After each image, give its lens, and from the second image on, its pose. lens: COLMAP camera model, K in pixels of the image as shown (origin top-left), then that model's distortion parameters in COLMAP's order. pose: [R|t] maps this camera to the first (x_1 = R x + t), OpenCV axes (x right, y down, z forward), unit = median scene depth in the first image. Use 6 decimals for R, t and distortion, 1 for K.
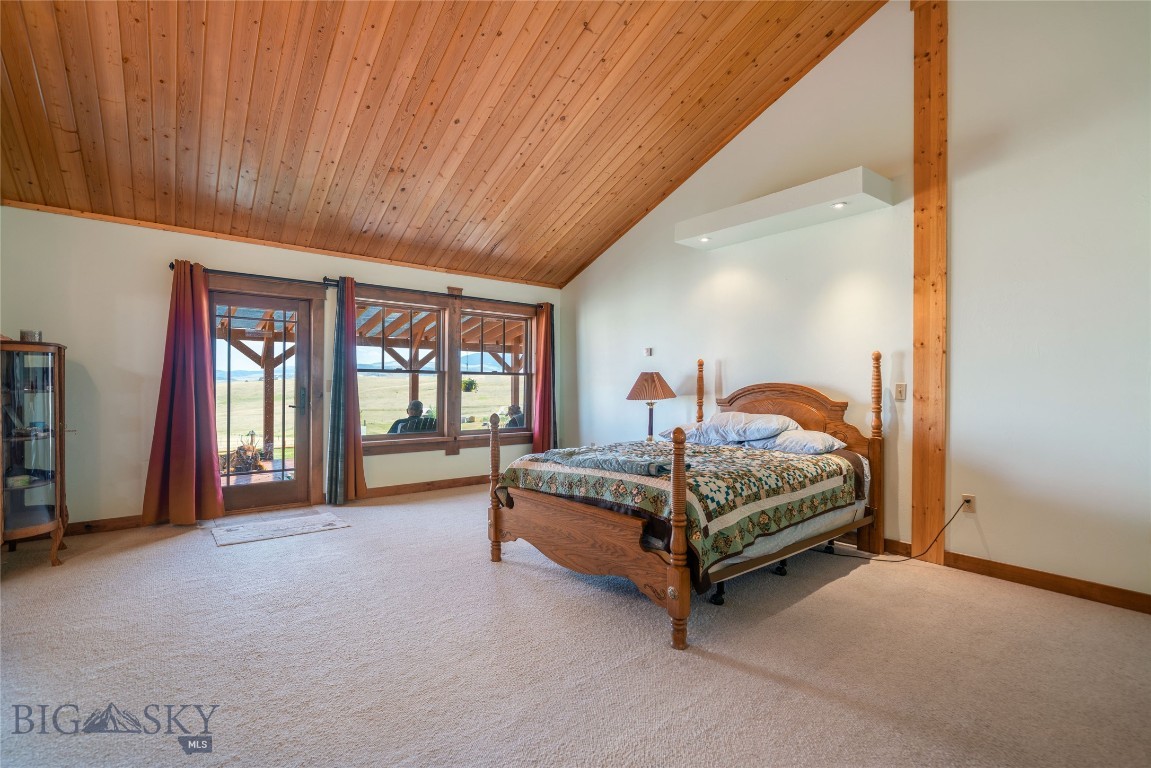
lens RADIAL K [[520.3, 0, 575.5], [0, 520.3, 384.0], [0, 0, 1]] dist [0.001612, 0.000303]
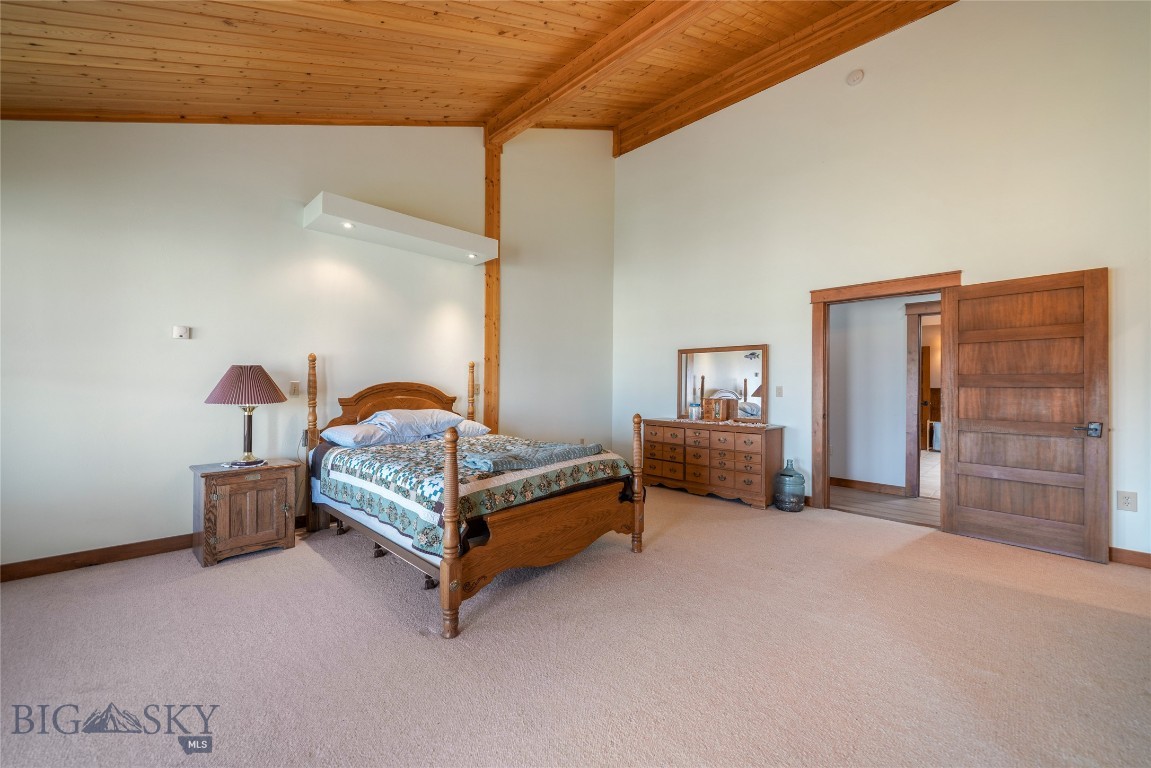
lens RADIAL K [[454.0, 0, 575.5], [0, 454.0, 384.0], [0, 0, 1]] dist [-0.001018, -0.000128]
pose [[-0.104158, -0.000823, 0.994560, -0.845291], [-0.011232, 0.999937, -0.000349, -0.002528], [-0.994497, -0.011207, -0.104160, 0.973294]]
